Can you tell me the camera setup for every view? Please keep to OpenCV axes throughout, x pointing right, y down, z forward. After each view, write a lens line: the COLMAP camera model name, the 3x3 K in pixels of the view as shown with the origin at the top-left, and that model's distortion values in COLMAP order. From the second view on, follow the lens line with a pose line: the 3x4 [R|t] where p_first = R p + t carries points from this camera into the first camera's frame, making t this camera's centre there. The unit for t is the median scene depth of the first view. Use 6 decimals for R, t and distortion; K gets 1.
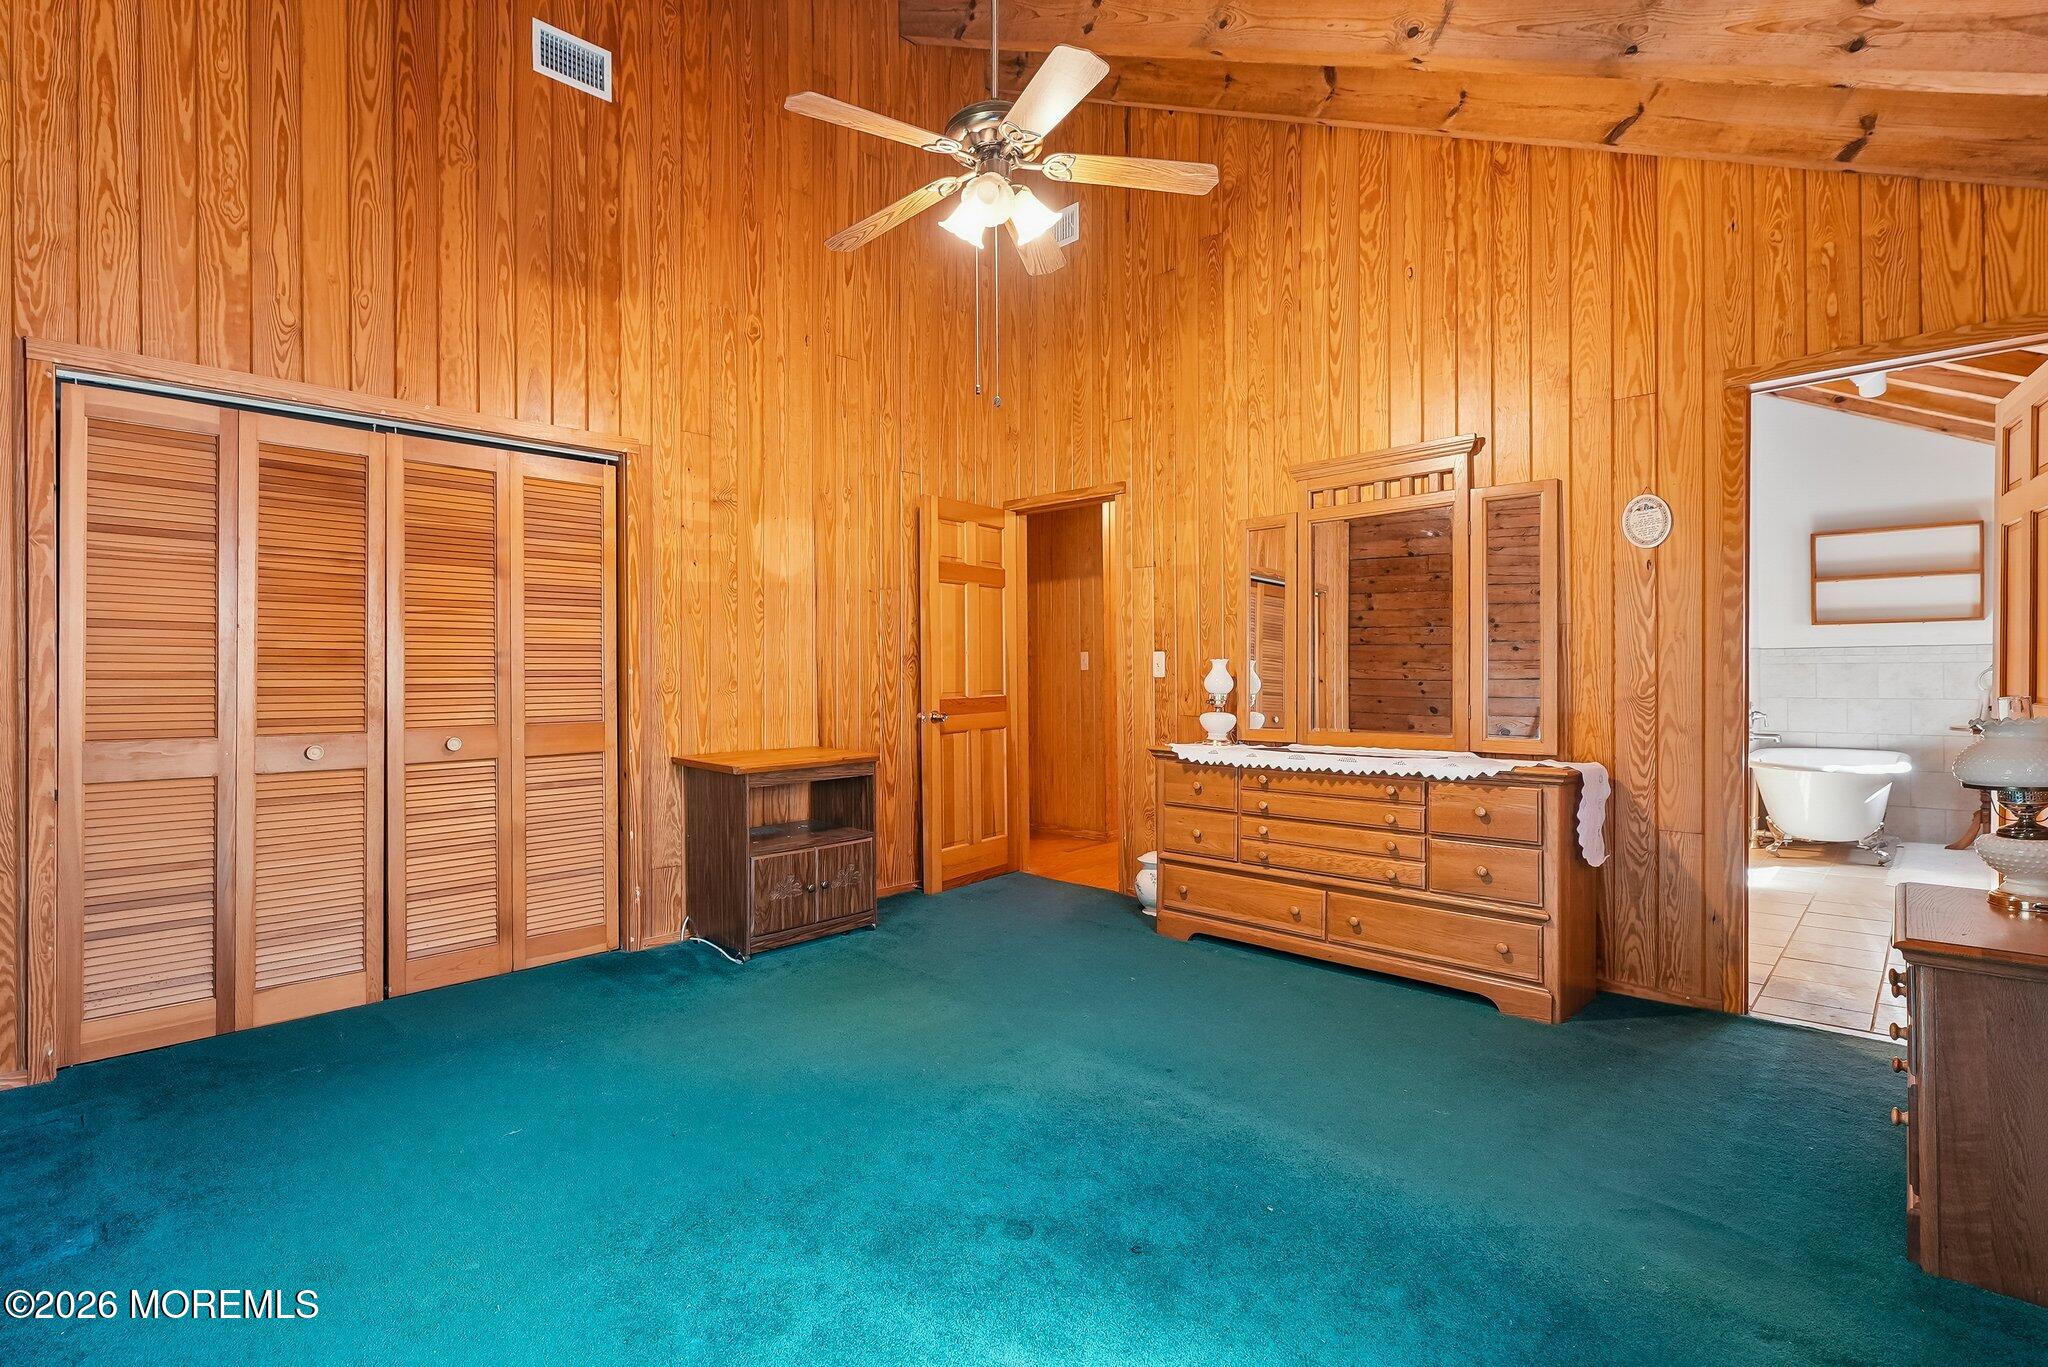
lens RADIAL K [[973.5, 0, 1024.0], [0, 973.5, 683.5], [0, 0, 1]] dist [-0.000703, -0.000184]
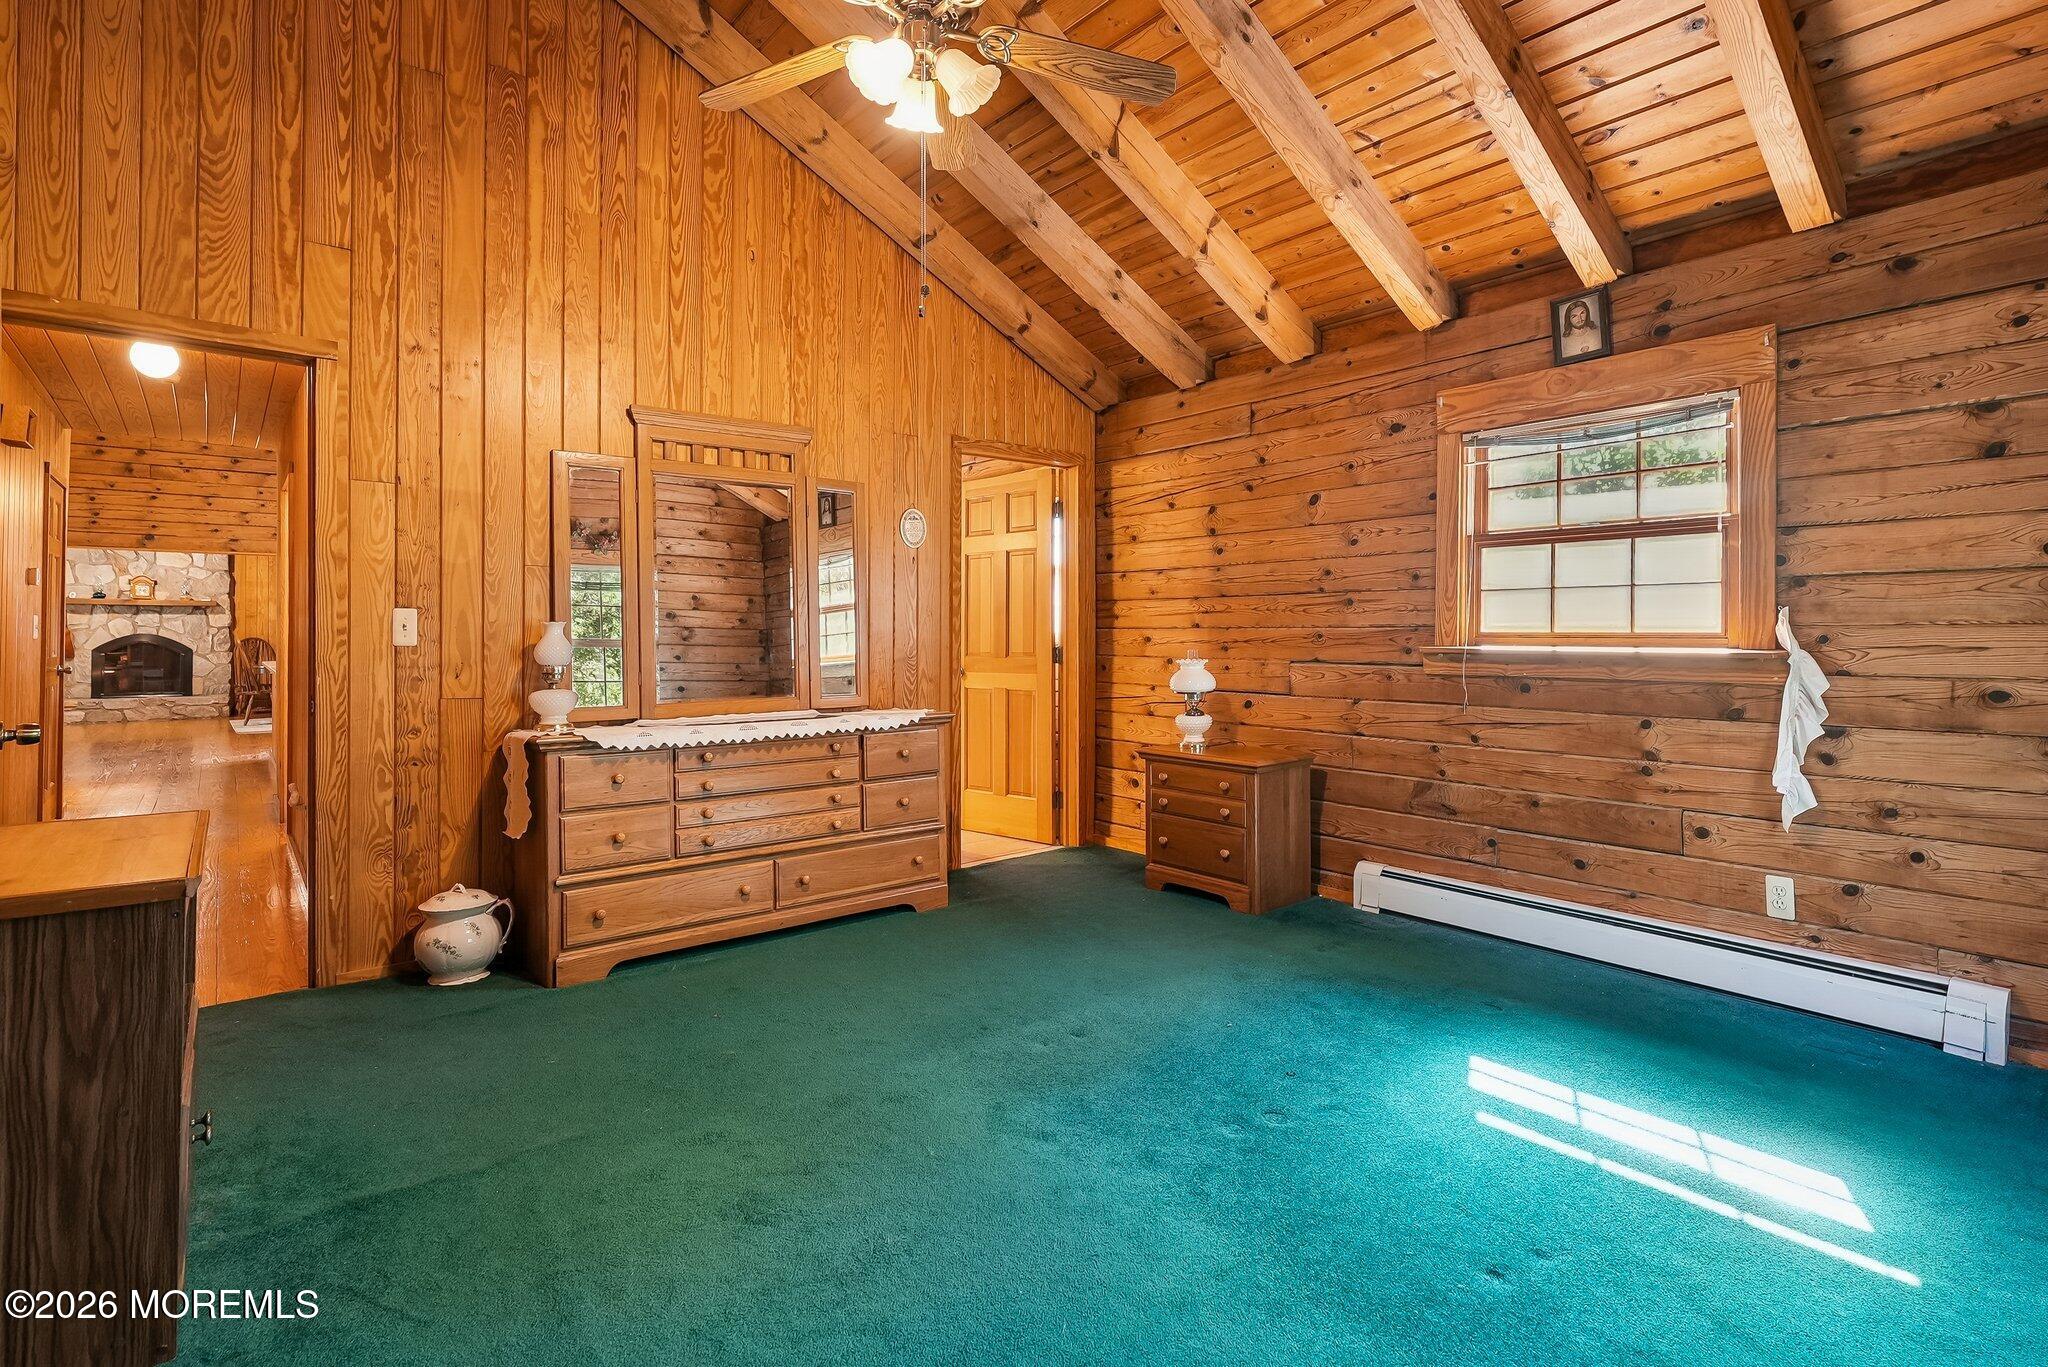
lens RADIAL K [[994.5, 0, 1022.9], [0, 994.5, 636.9], [0, 0, 1]] dist [0.001176, -0.000124]
pose [[0.109063, 0.002029, 0.994033, -0.616687], [0.011340, 0.999930, -0.003285, -0.006481], [-0.993970, 0.011630, 0.109033, 0.587129]]
